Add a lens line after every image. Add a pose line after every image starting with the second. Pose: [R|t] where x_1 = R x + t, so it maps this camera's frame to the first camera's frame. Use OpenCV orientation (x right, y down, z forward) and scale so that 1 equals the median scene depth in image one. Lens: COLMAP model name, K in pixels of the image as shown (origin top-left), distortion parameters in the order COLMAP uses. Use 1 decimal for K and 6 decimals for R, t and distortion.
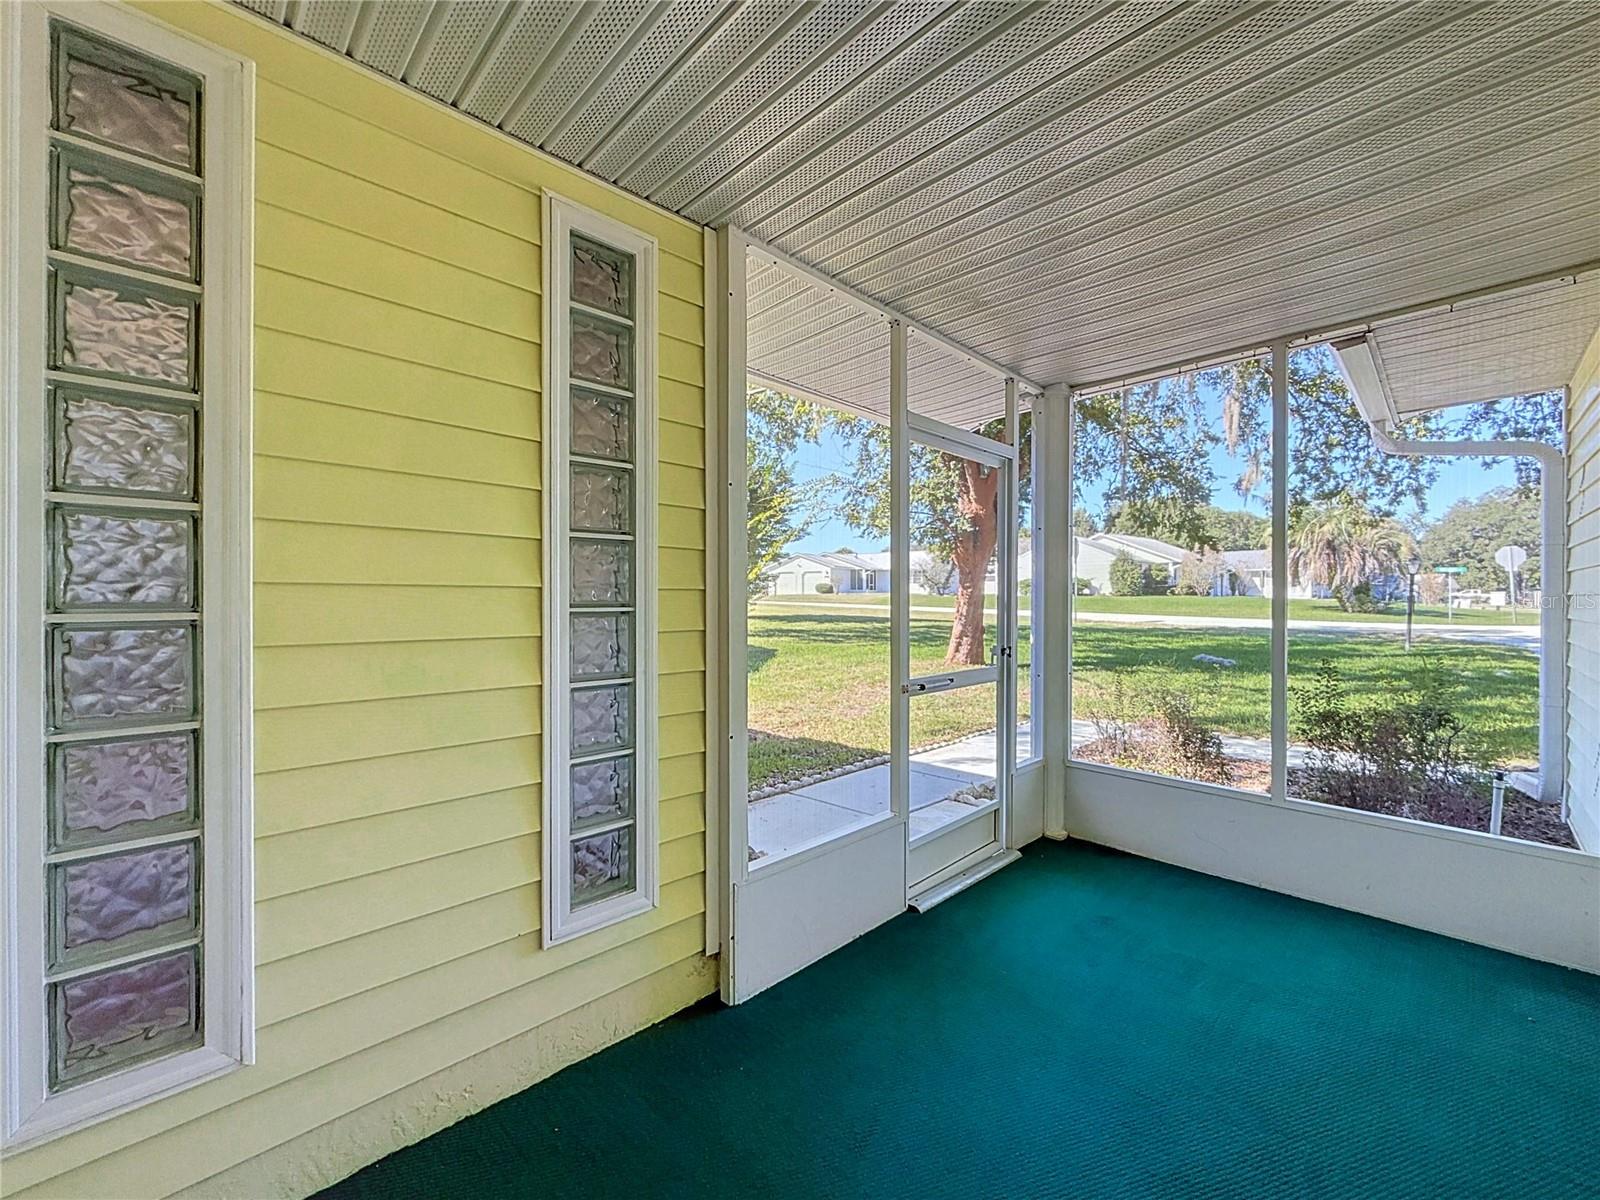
lens RADIAL K [[646.5, 0, 806.5], [0, 646.5, 608.0], [0, 0, 1]] dist [-0.001153, -0.000257]
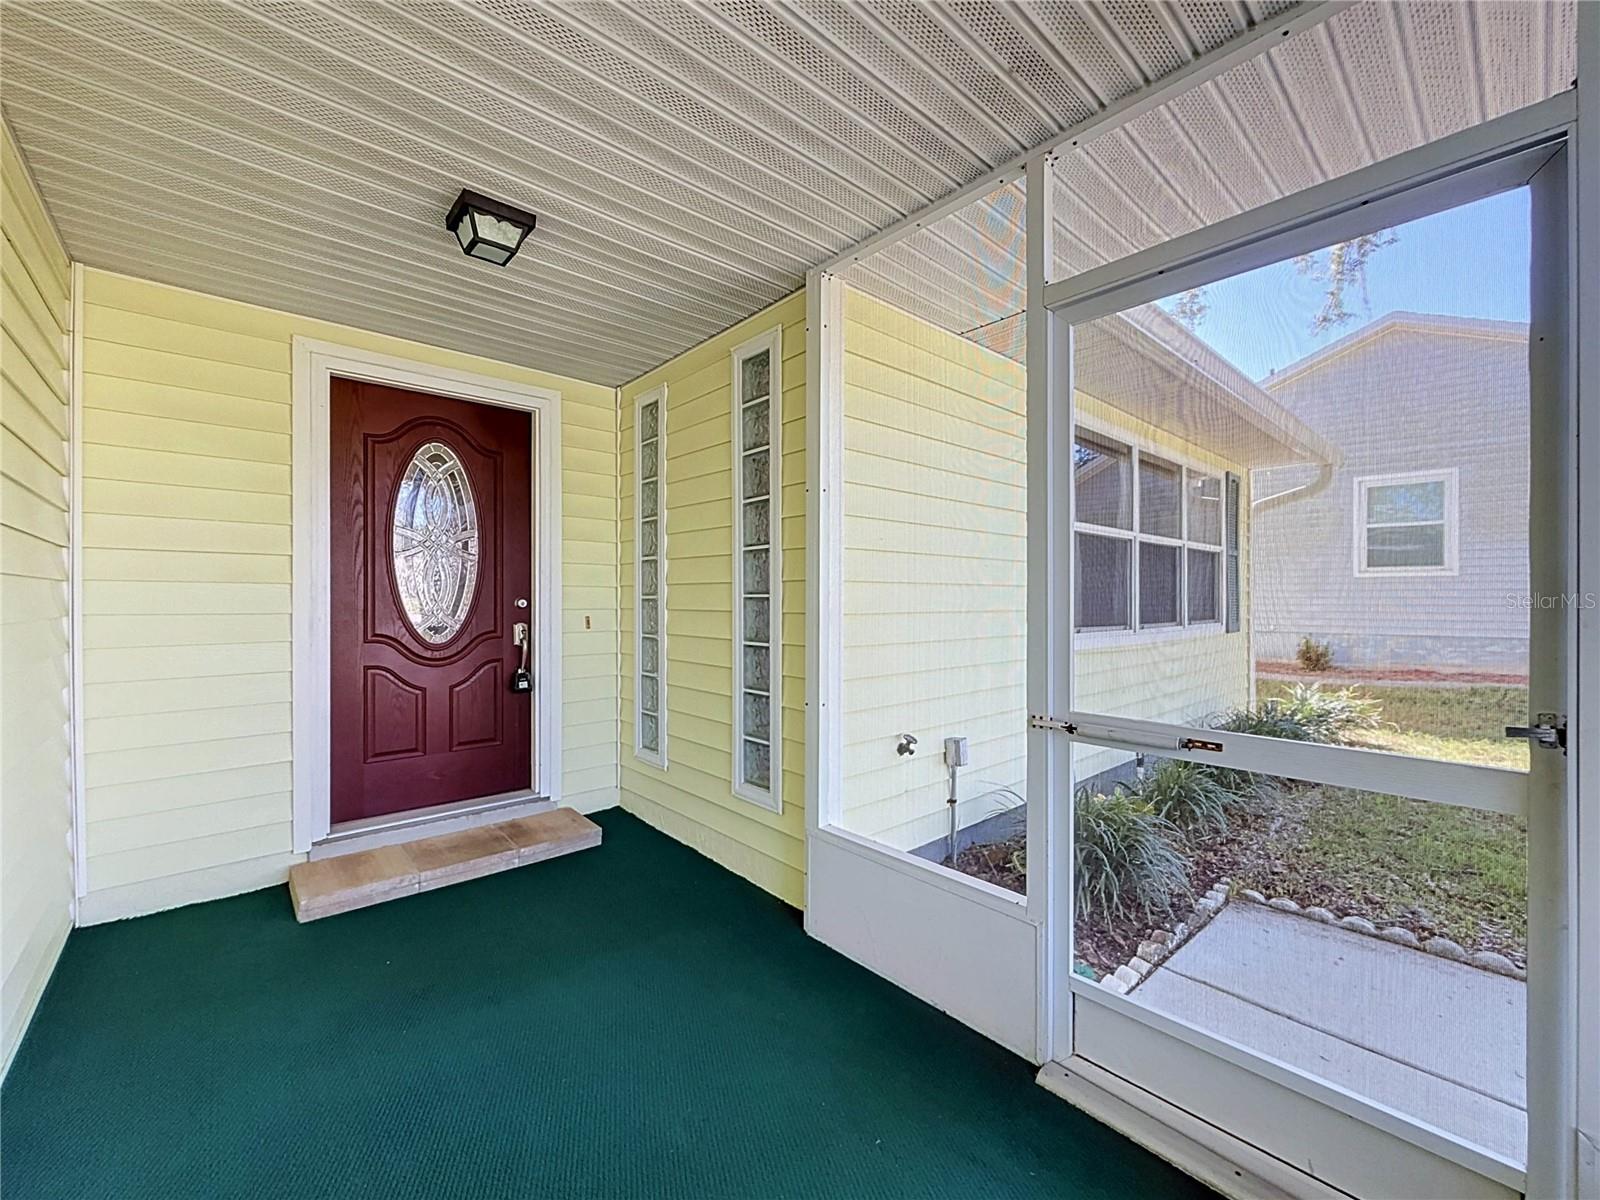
lens RADIAL K [[646.5, 0, 806.5], [0, 646.5, 608.0], [0, 0, 1]] dist [-0.001153, -0.000257]
pose [[-0.057798, 0.009388, -0.998284, 1.158985], [-0.004472, 0.999943, 0.009662, 0.015455], [0.998318, 0.005023, -0.057752, 1.166377]]
